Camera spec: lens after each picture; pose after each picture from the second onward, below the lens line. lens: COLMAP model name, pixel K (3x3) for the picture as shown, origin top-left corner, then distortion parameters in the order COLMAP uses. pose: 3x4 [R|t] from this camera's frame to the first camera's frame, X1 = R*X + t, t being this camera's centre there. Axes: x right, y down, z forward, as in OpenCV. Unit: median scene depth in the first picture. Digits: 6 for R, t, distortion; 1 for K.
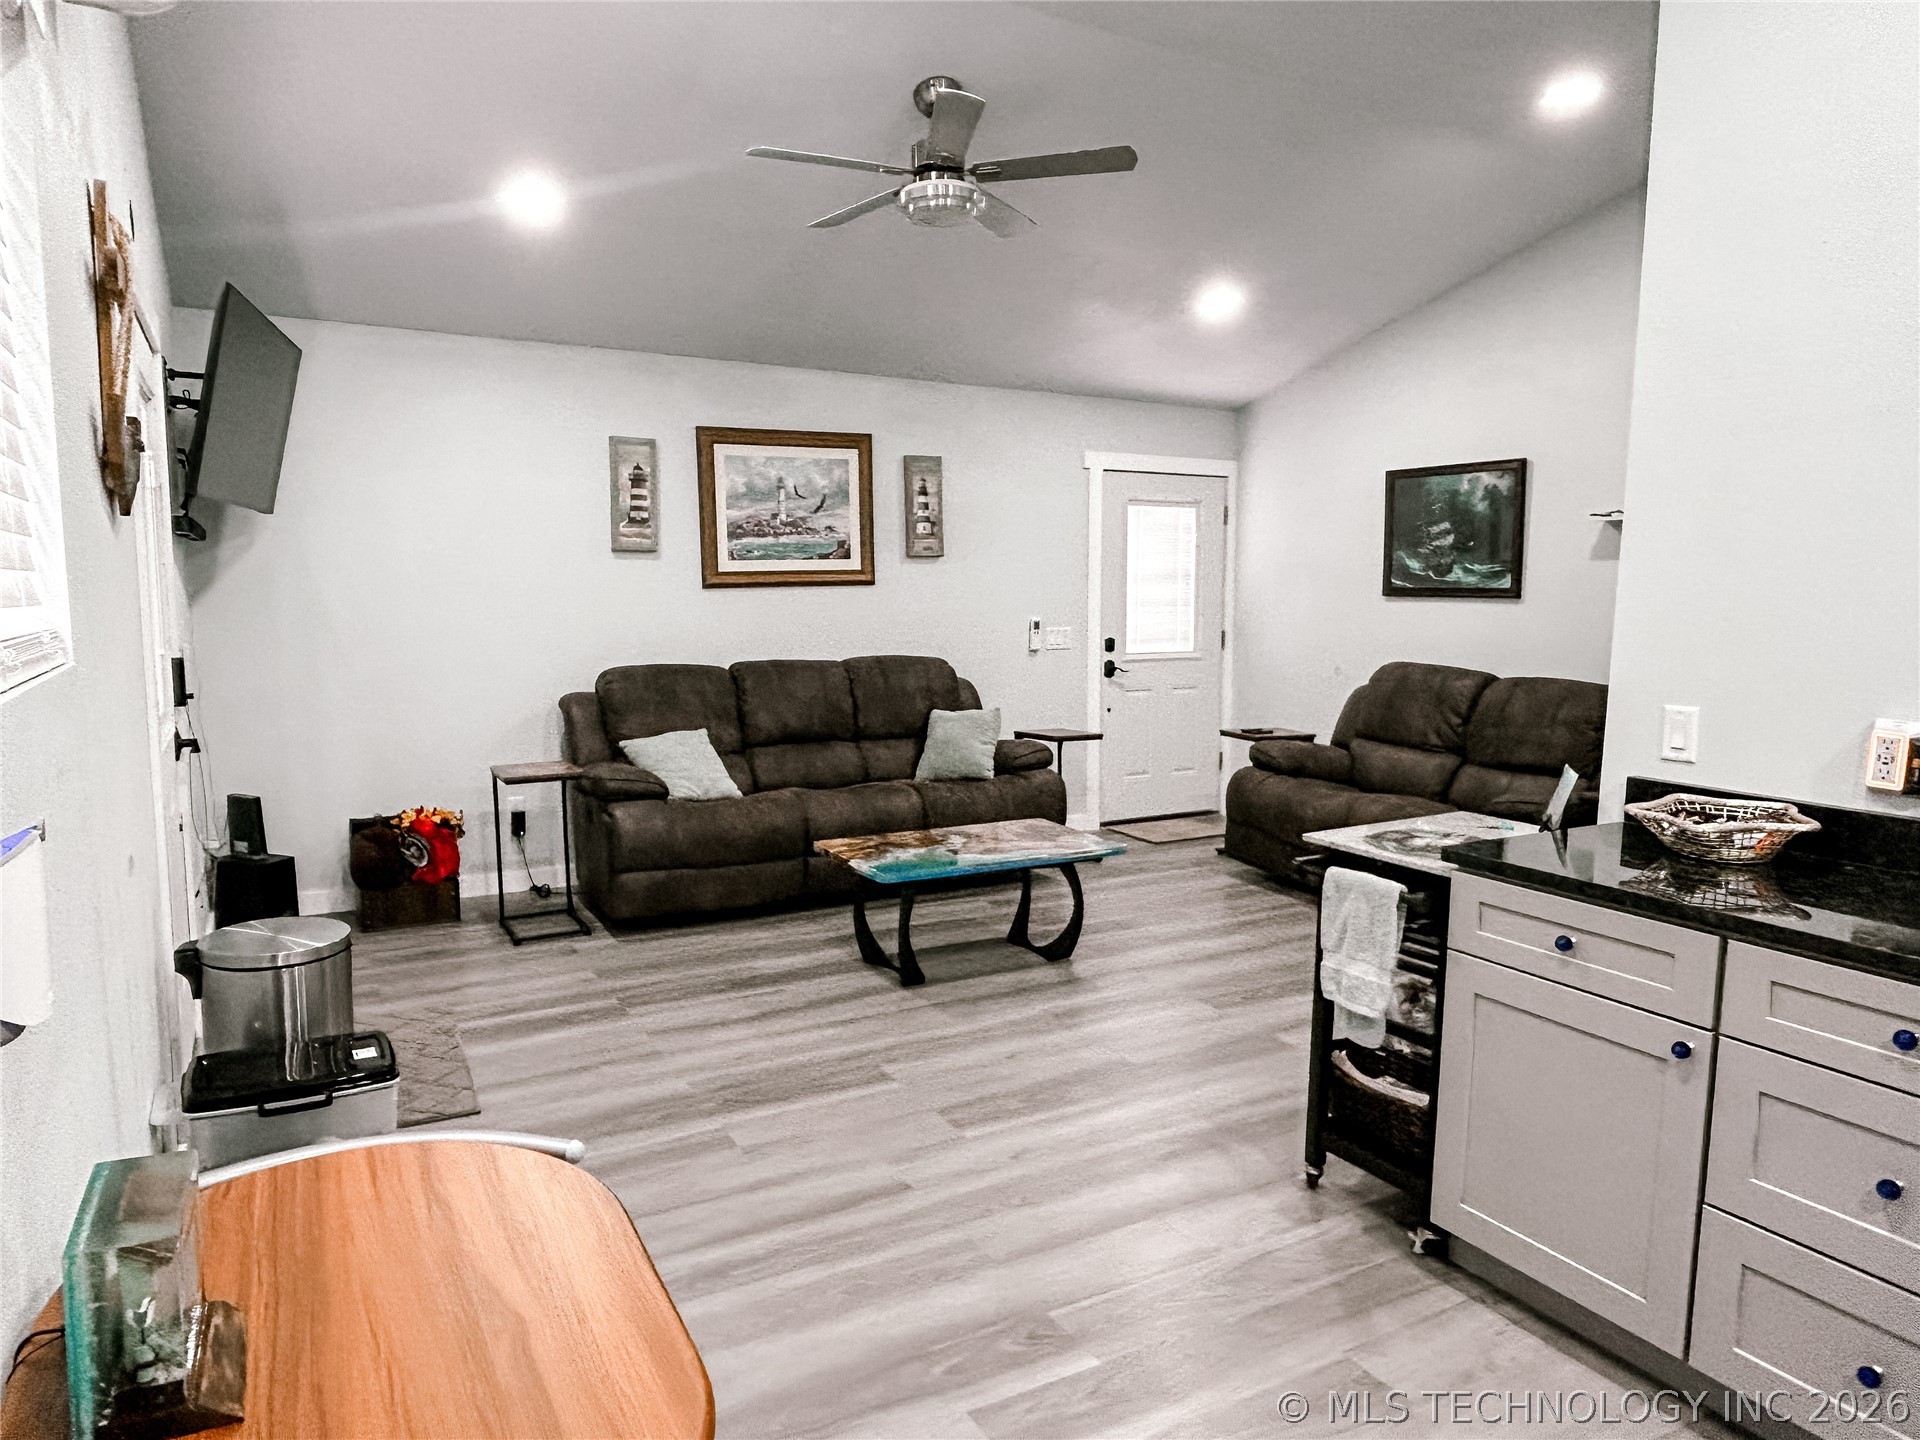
lens RADIAL K [[1222.4, 0, 940.0], [0, 1222.4, 717.5], [0, 0, 1]] dist [0.006965, -0.003451]
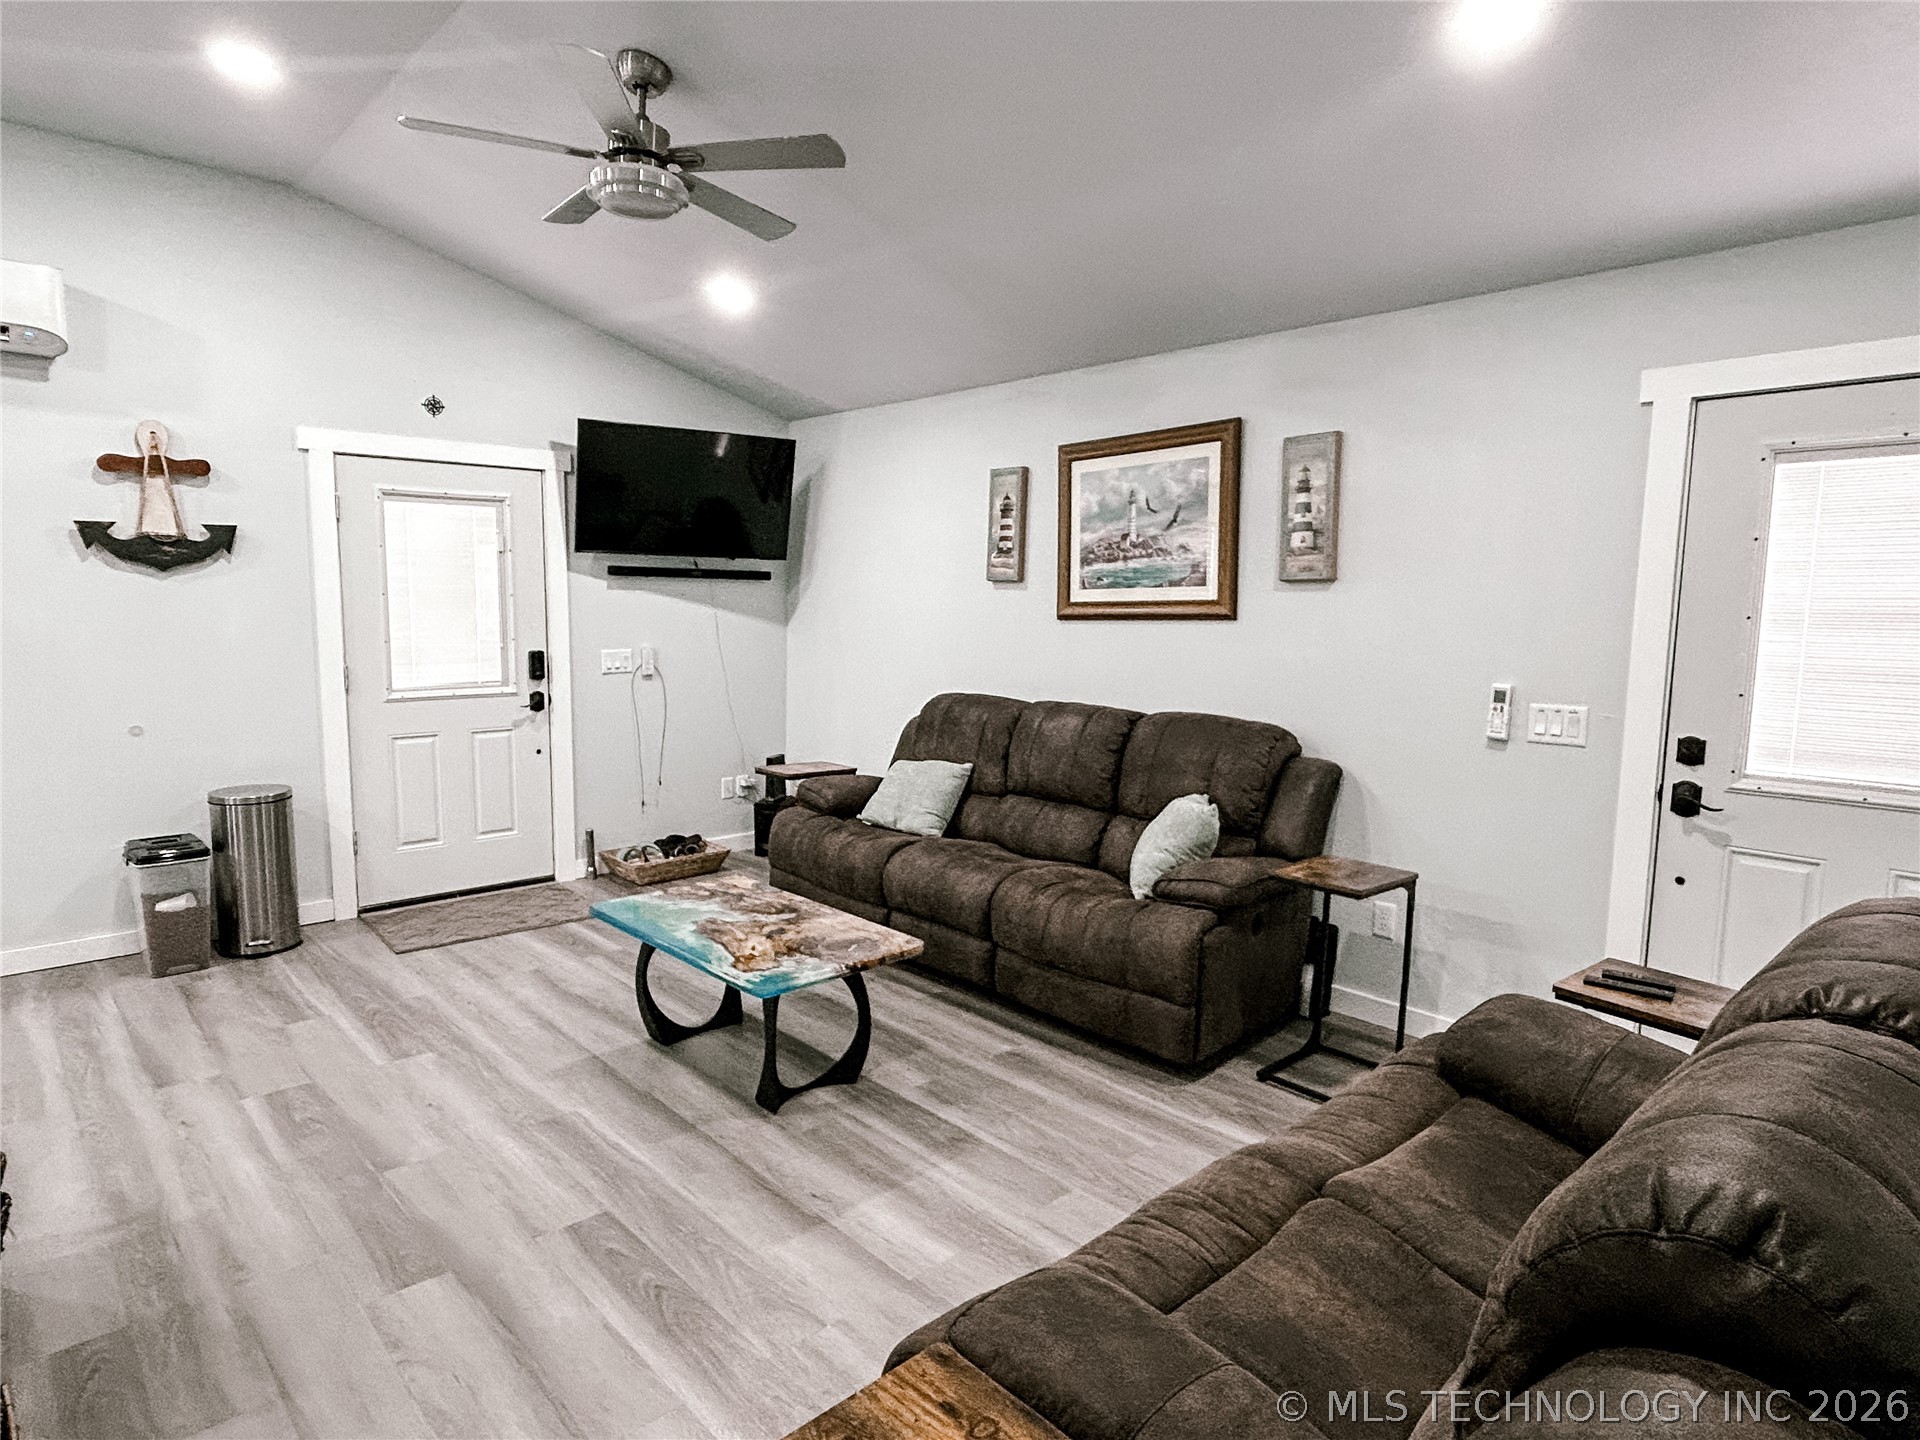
lens RADIAL K [[1085.3, 0, 943.5], [0, 1085.3, 722.4], [0, 0, 1]] dist [-0.001896, -0.000322]
pose [[0.238161, 0.105860, -0.965439, 0.584791], [-0.120717, 0.989560, 0.078726, -0.082498], [0.963694, 0.097796, 0.248454, 0.714541]]
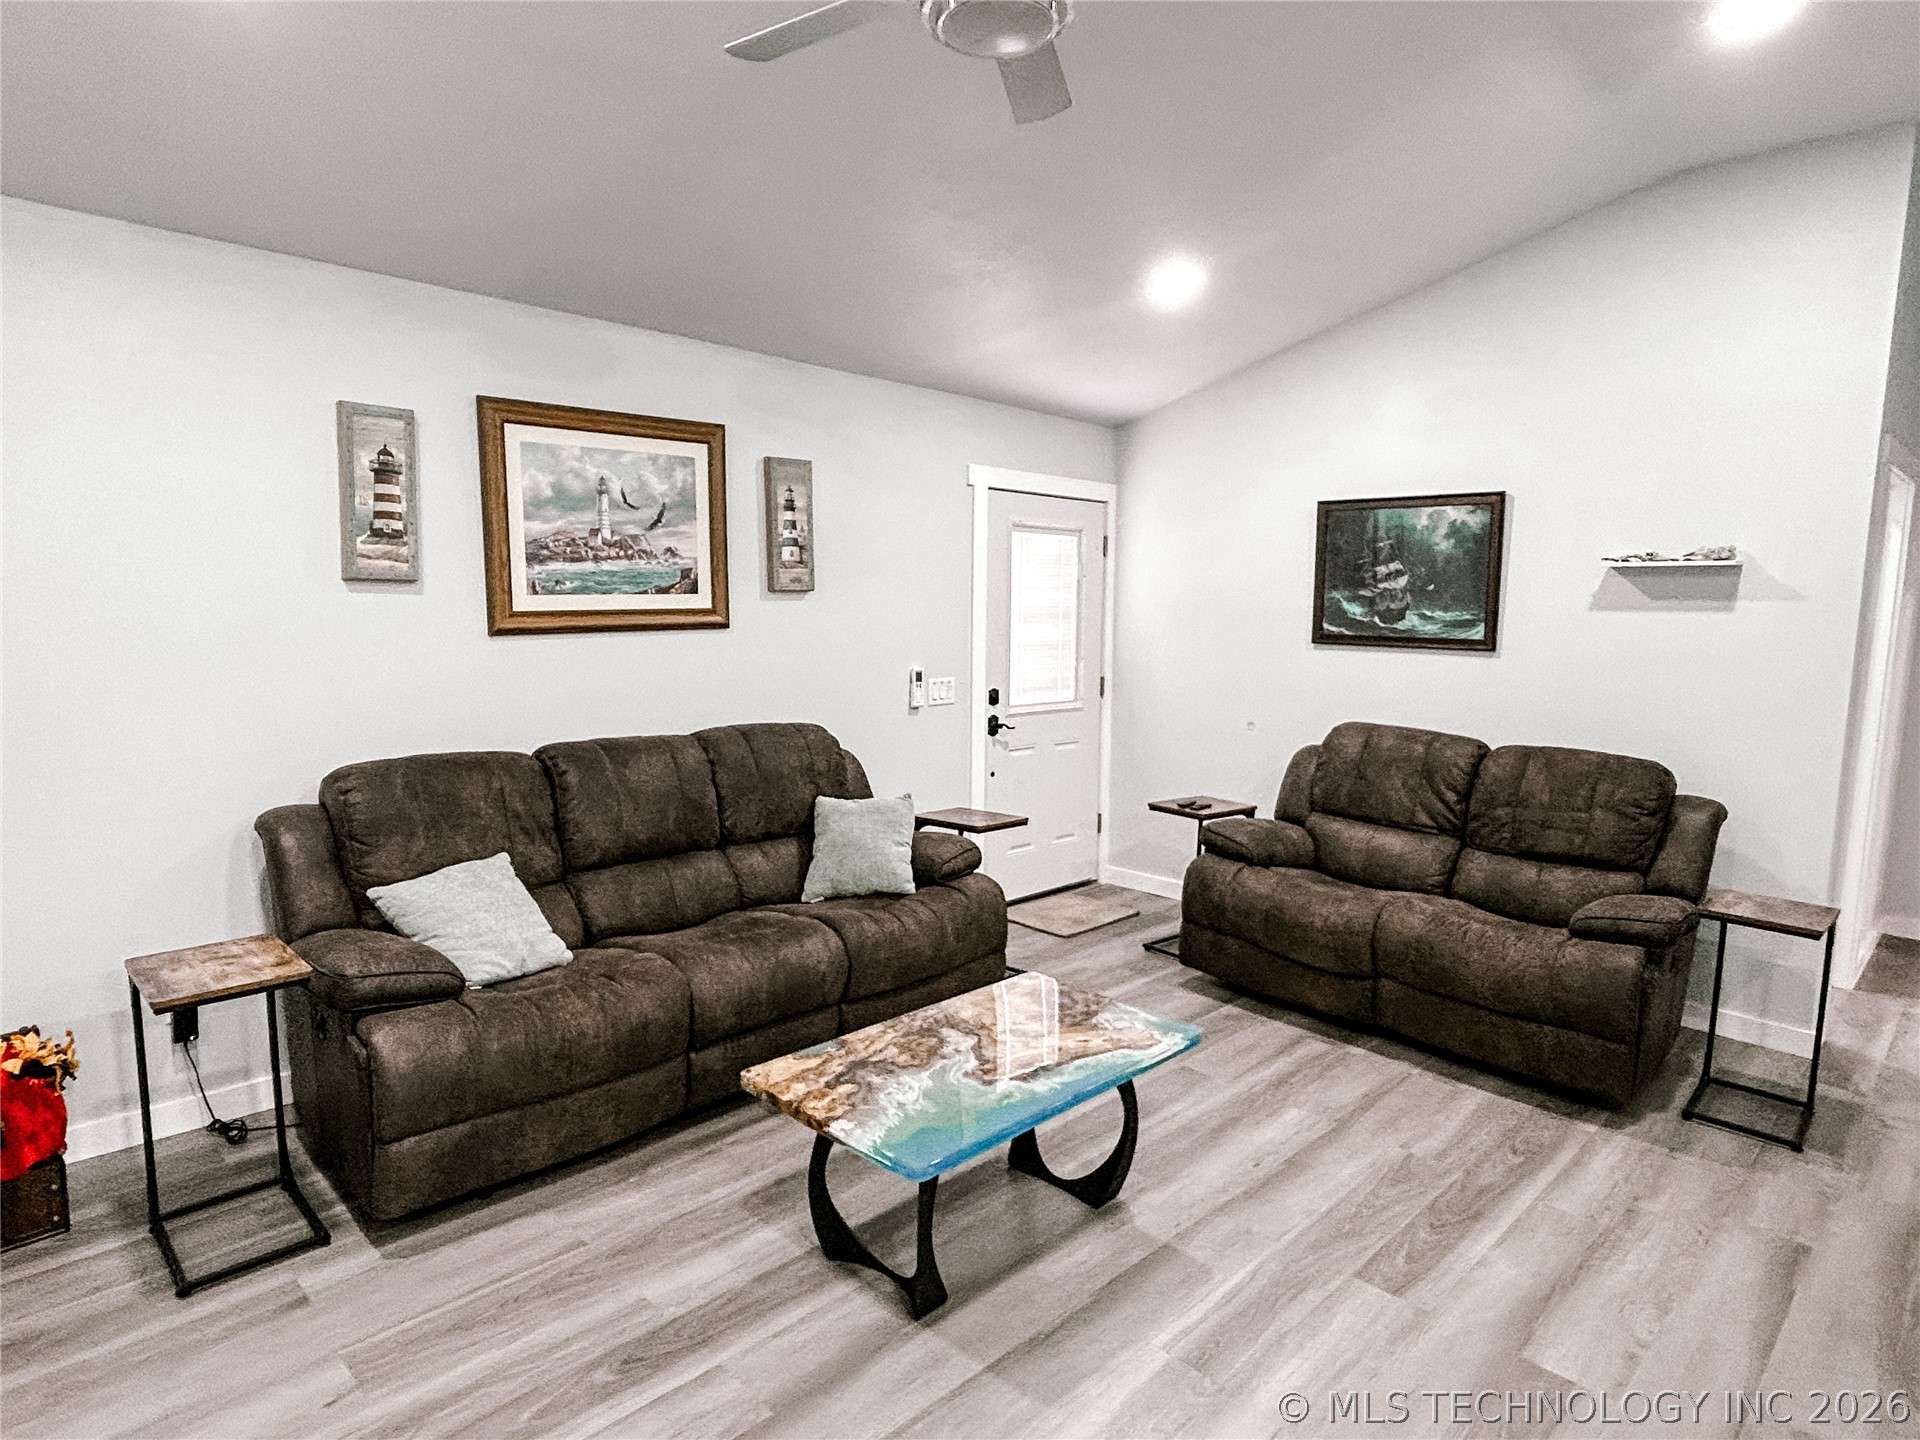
lens RADIAL K [[1085.3, 0, 943.5], [0, 1085.3, 722.4], [0, 0, 1]] dist [-0.001896, -0.000322]
pose [[0.962707, -0.018322, 0.269924, -0.114168], [0.017097, 0.999830, 0.006889, -0.057049], [-0.270004, -0.002017, 0.962857, 0.349019]]
